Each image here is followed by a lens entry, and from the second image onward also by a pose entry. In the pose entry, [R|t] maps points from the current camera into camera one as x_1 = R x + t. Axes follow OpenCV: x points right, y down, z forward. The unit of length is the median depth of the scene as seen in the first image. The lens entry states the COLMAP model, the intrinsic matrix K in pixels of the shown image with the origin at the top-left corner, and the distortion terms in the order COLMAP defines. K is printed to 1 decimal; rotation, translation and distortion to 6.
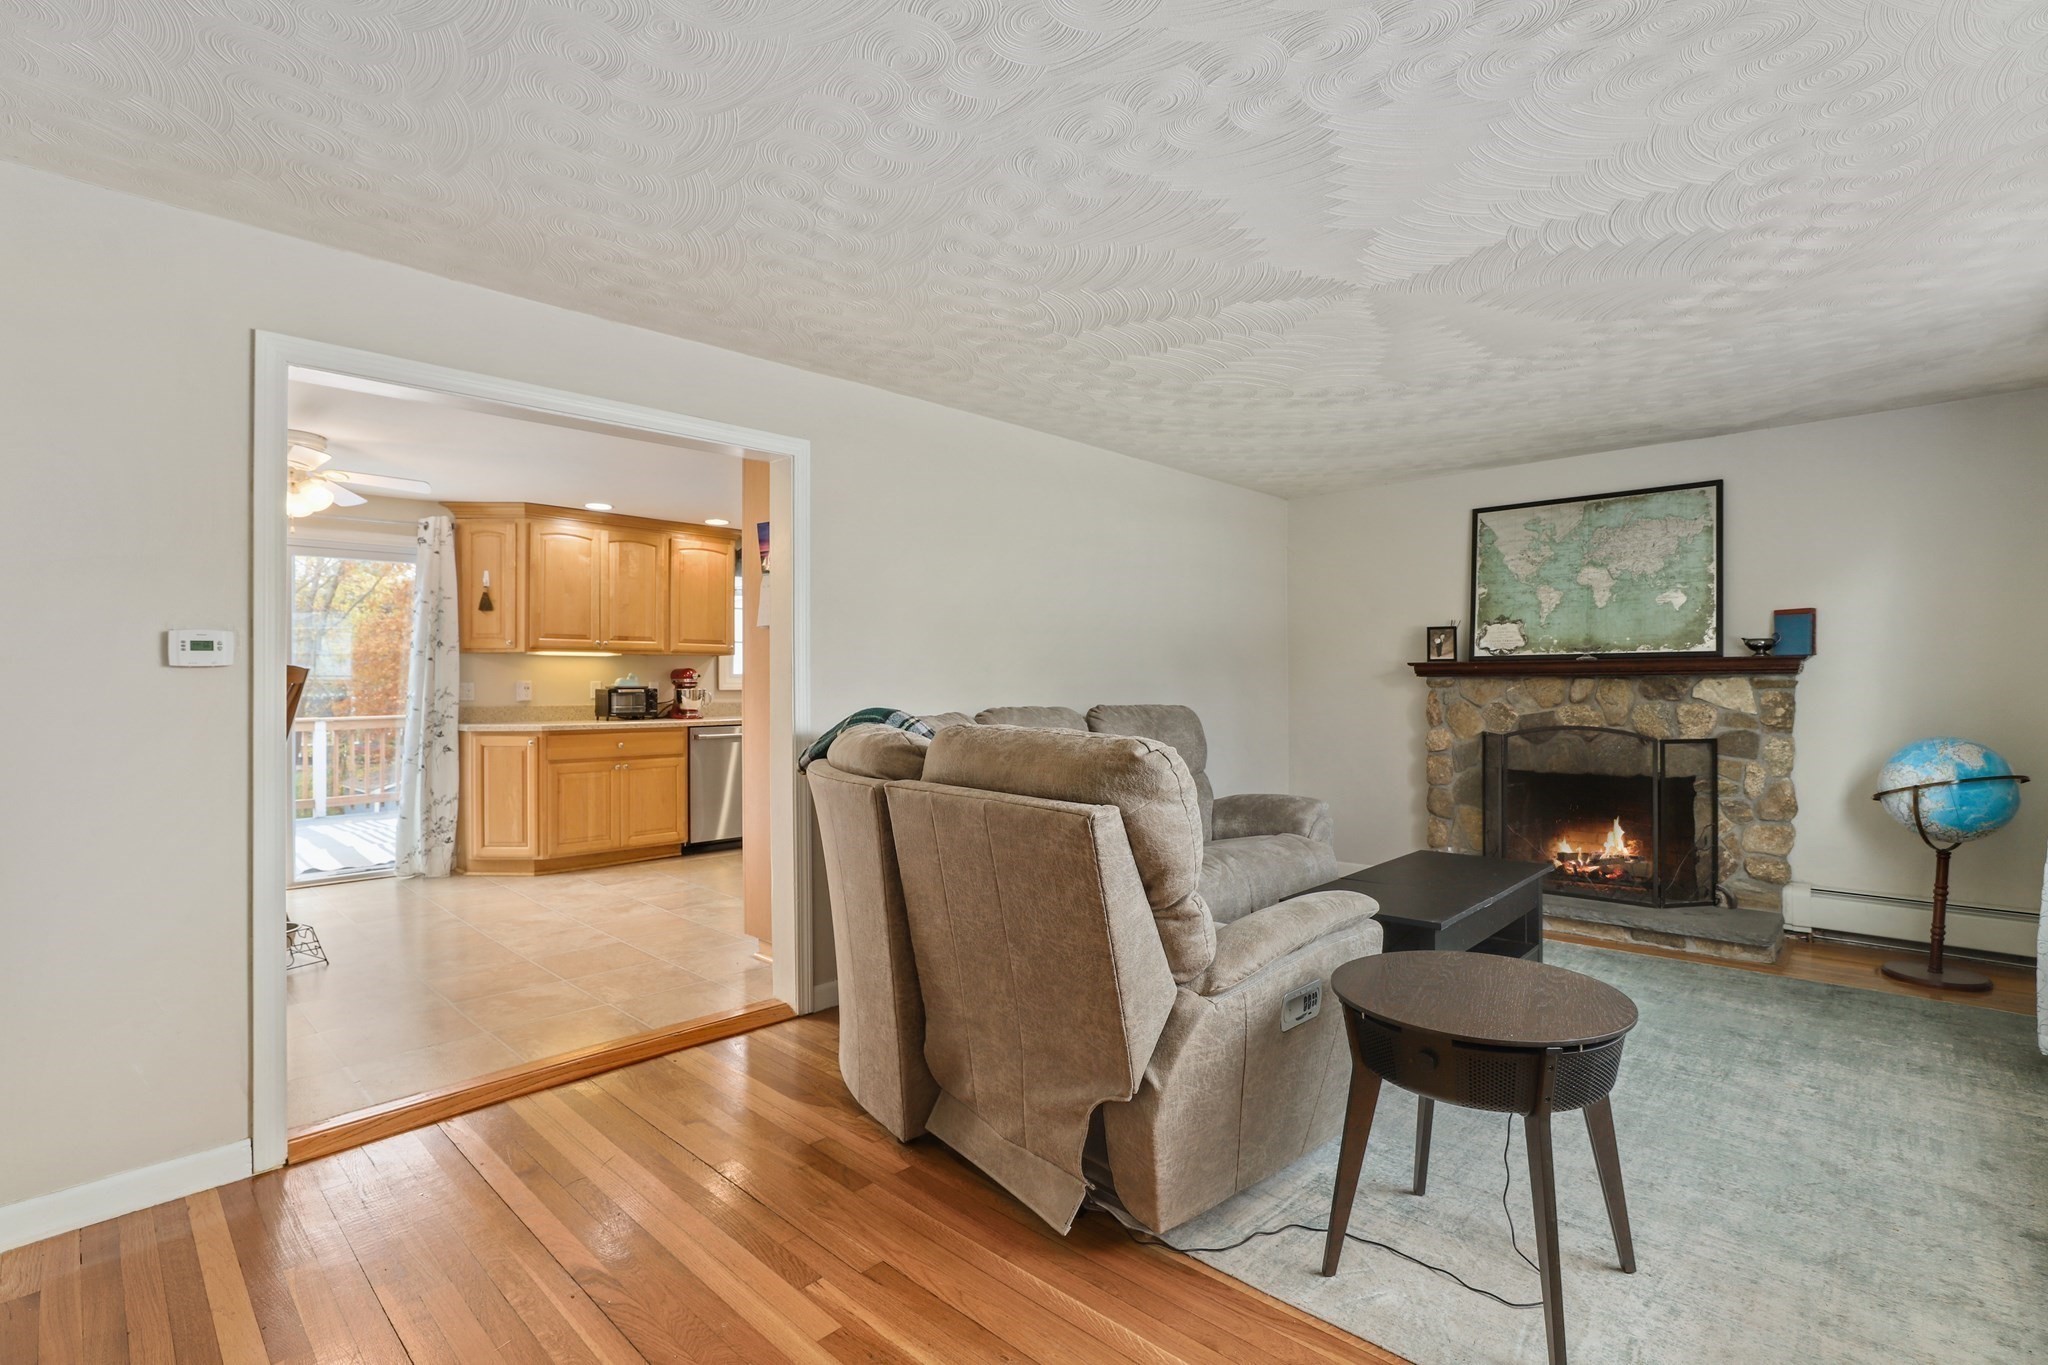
lens RADIAL K [[938.5, 0, 989.2], [0, 938.5, 696.5], [0, 0, 1]] dist [-0.022112, 0.006746]
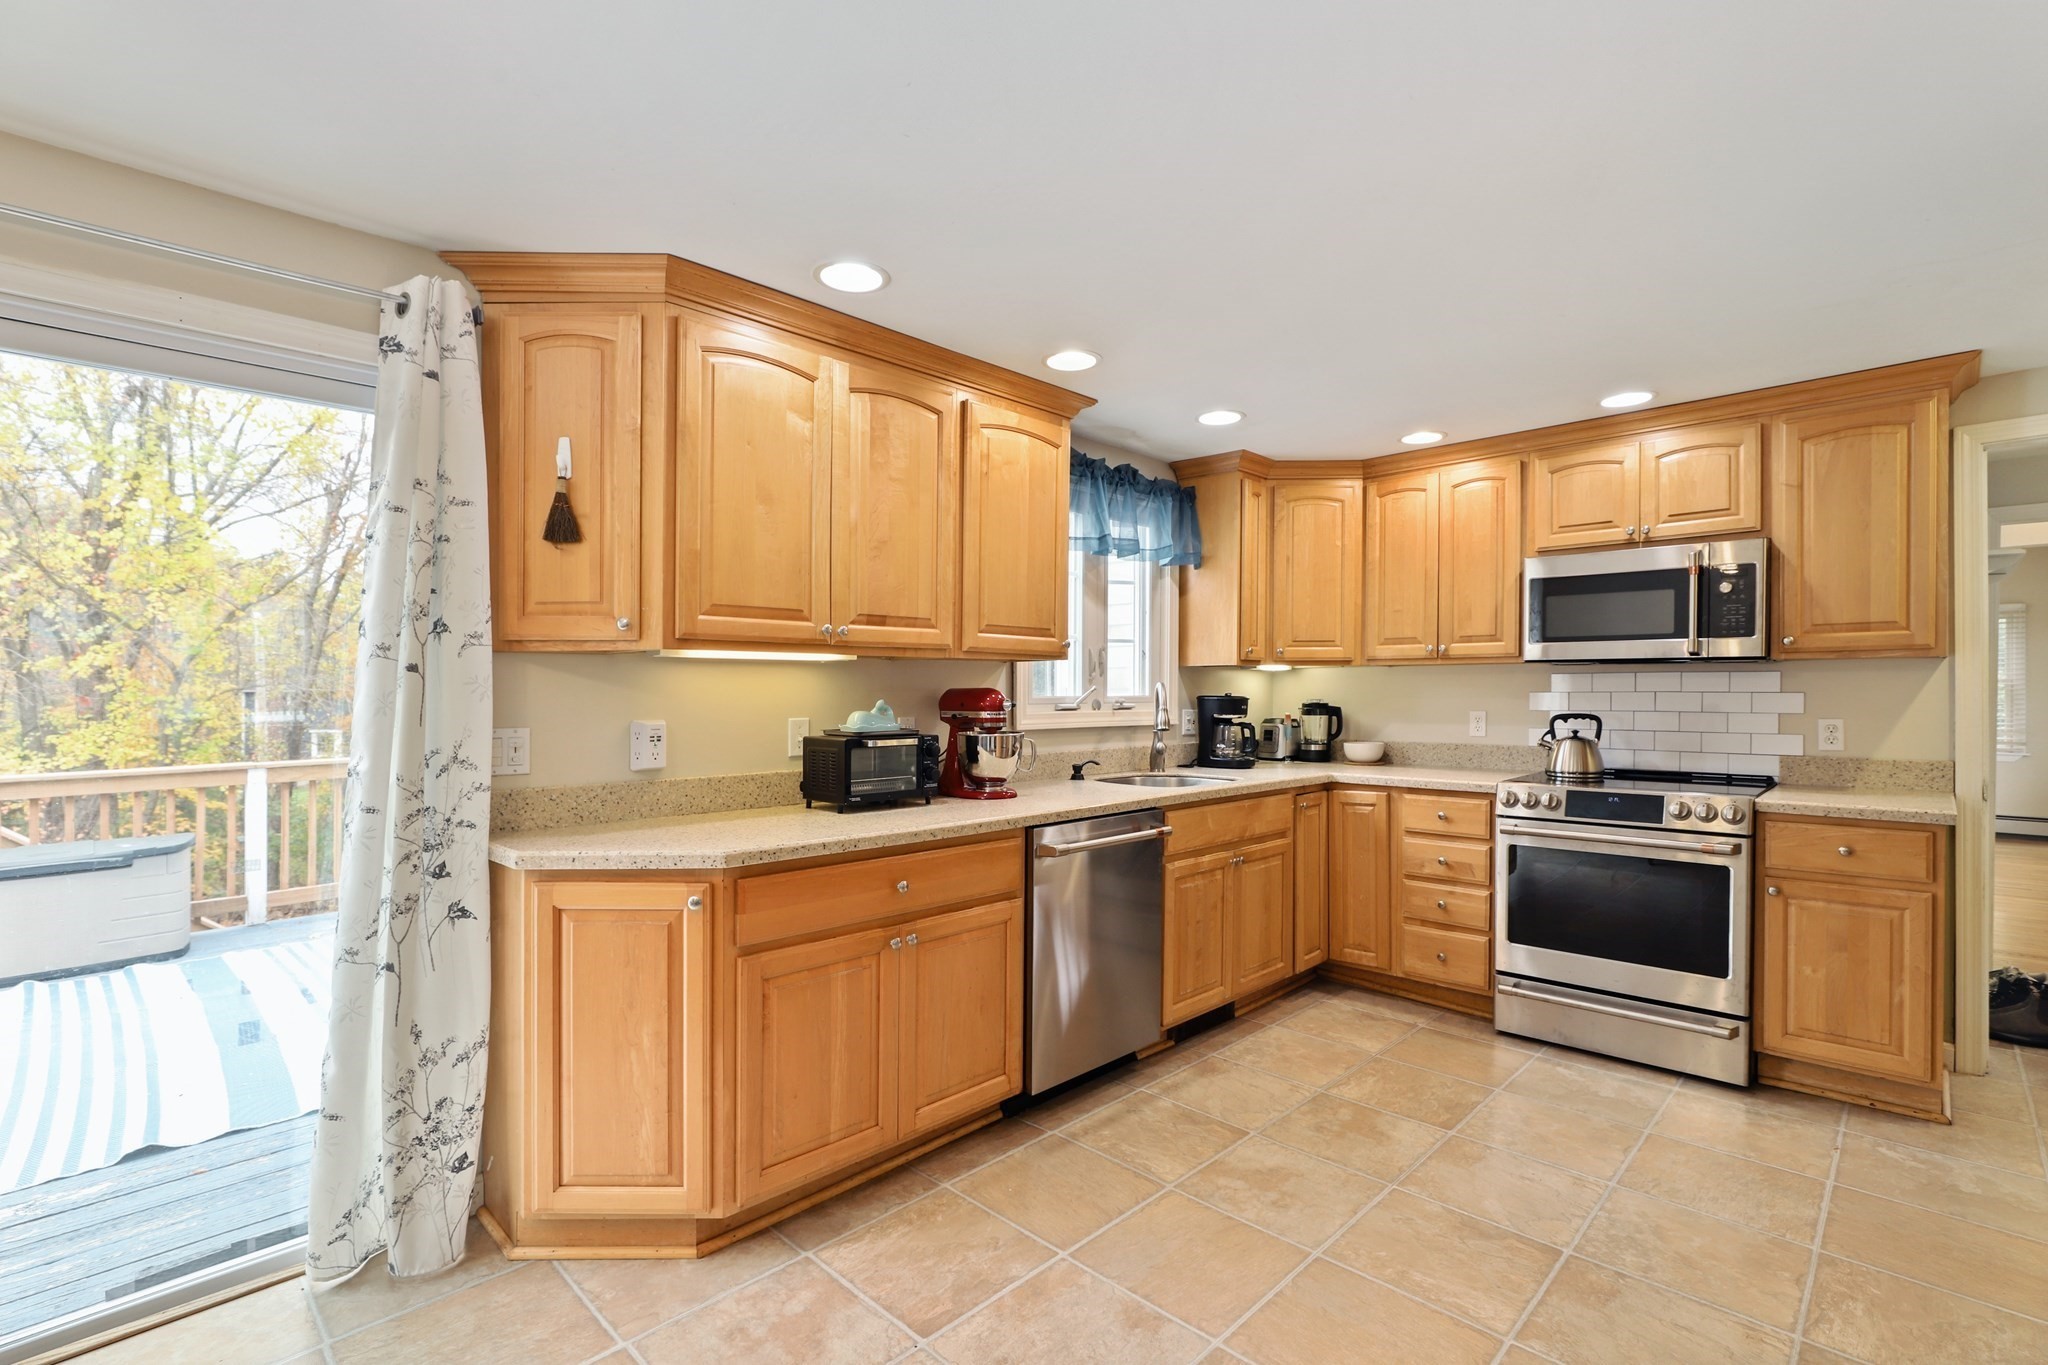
lens RADIAL K [[938.5, 0, 1022.3], [0, 938.5, 696.3], [0, 0, 1]] dist [-0.022112, 0.006746]
pose [[0.999942, 0.000129, 0.010811, -0.354611], [-0.000032, 0.999960, -0.008956, -0.025161], [-0.010811, 0.008955, 0.999901, 0.615414]]
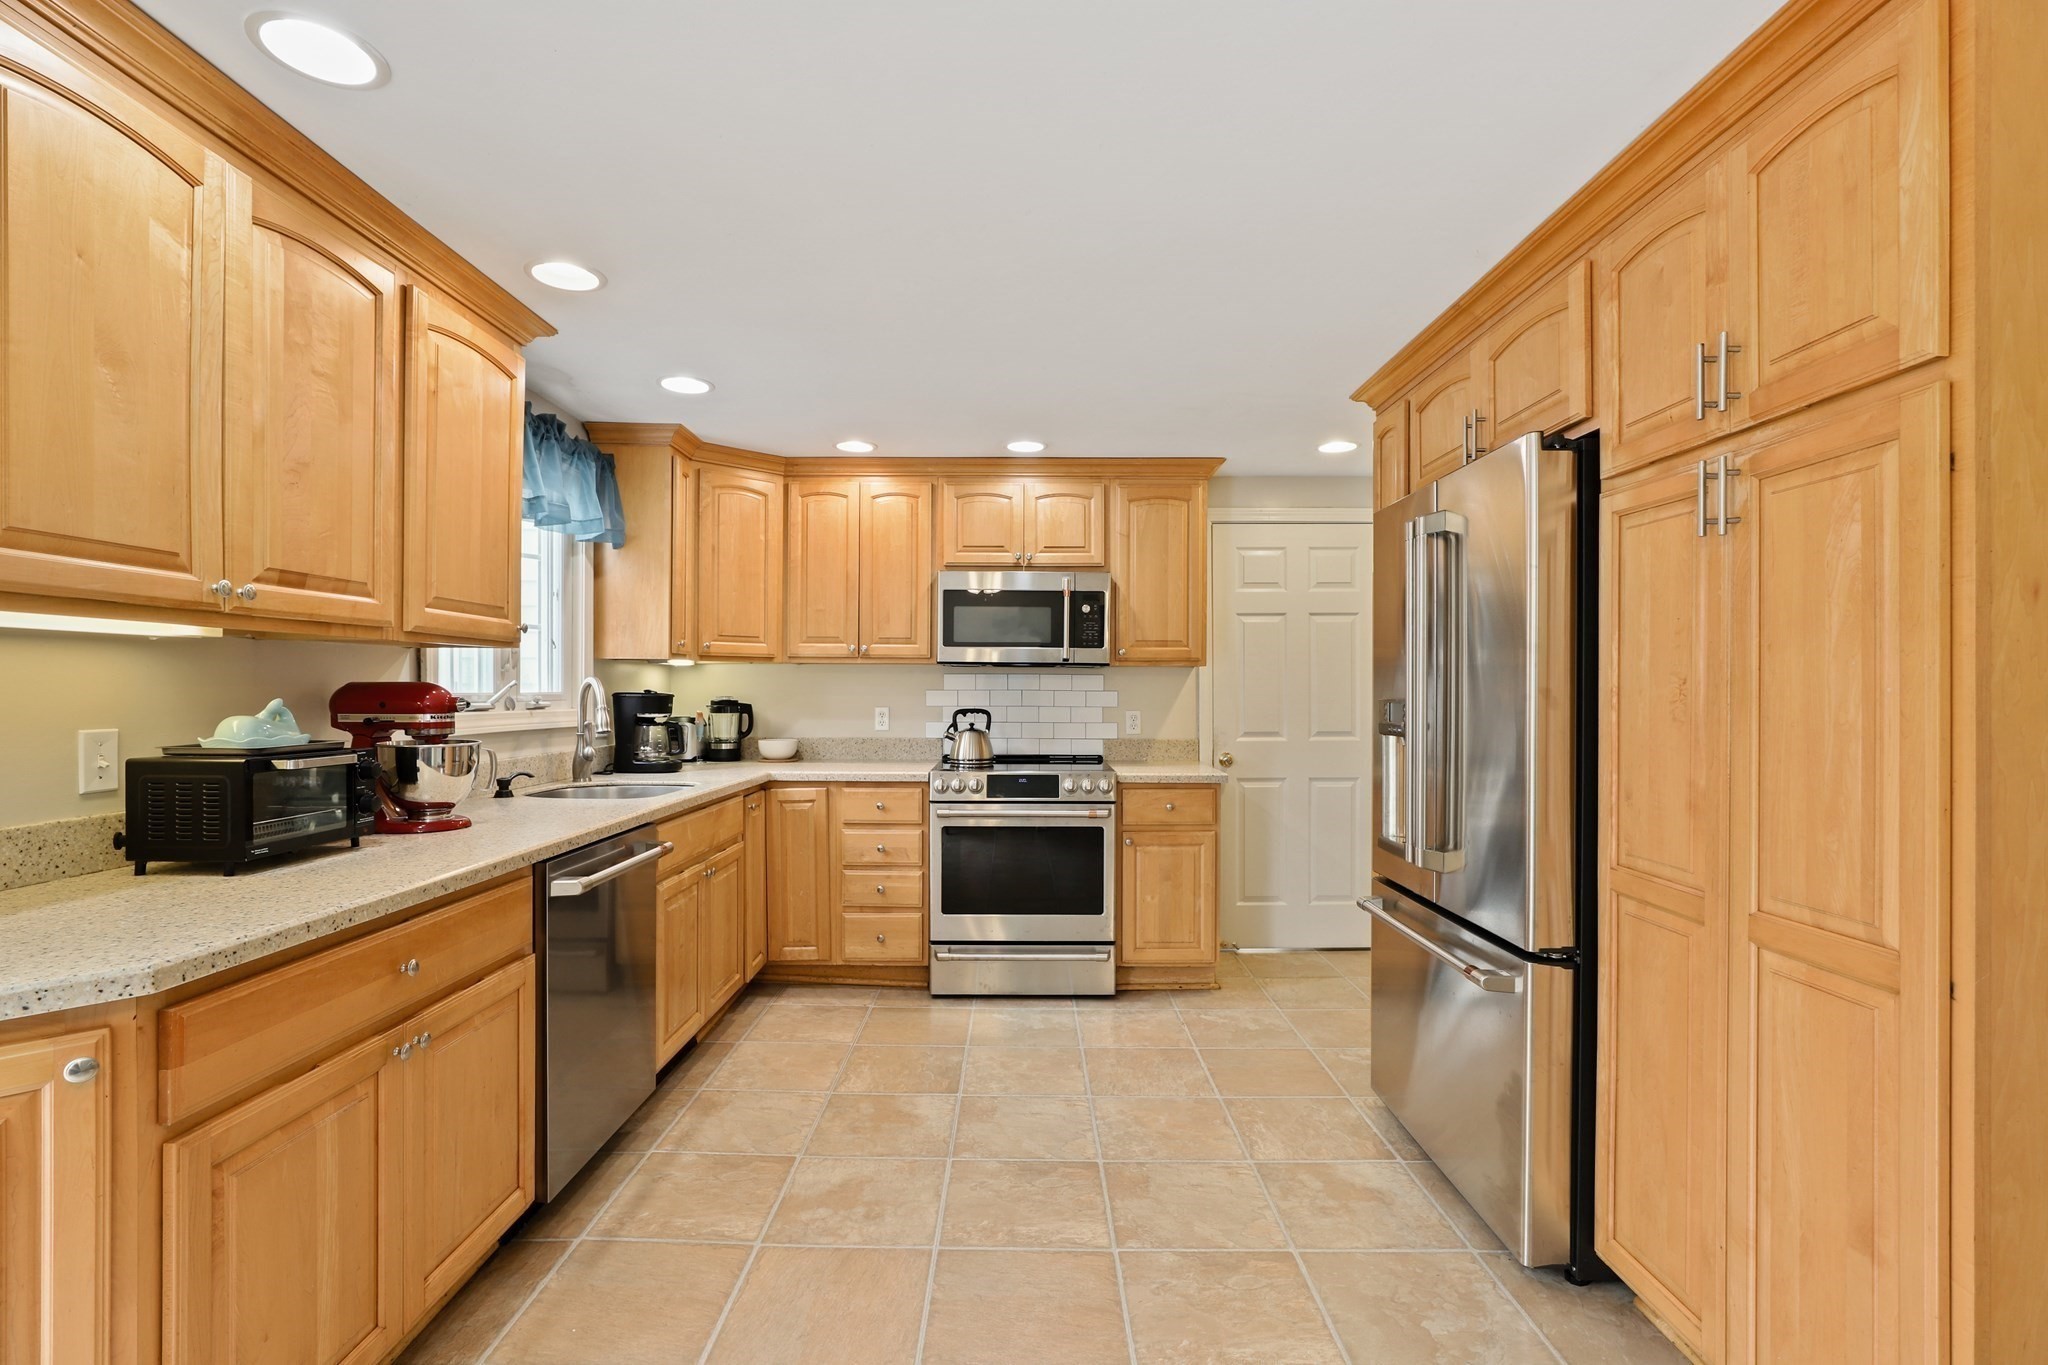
lens RADIAL K [[938.5, 0, 1019.6], [0, 938.5, 699.7], [0, 0, 1]] dist [-0.022112, 0.006746]
pose [[0.708175, -0.003724, 0.706027, -0.467589], [0.004753, 0.999989, 0.000507, -0.026309], [-0.706021, 0.002997, 0.708185, 0.694025]]
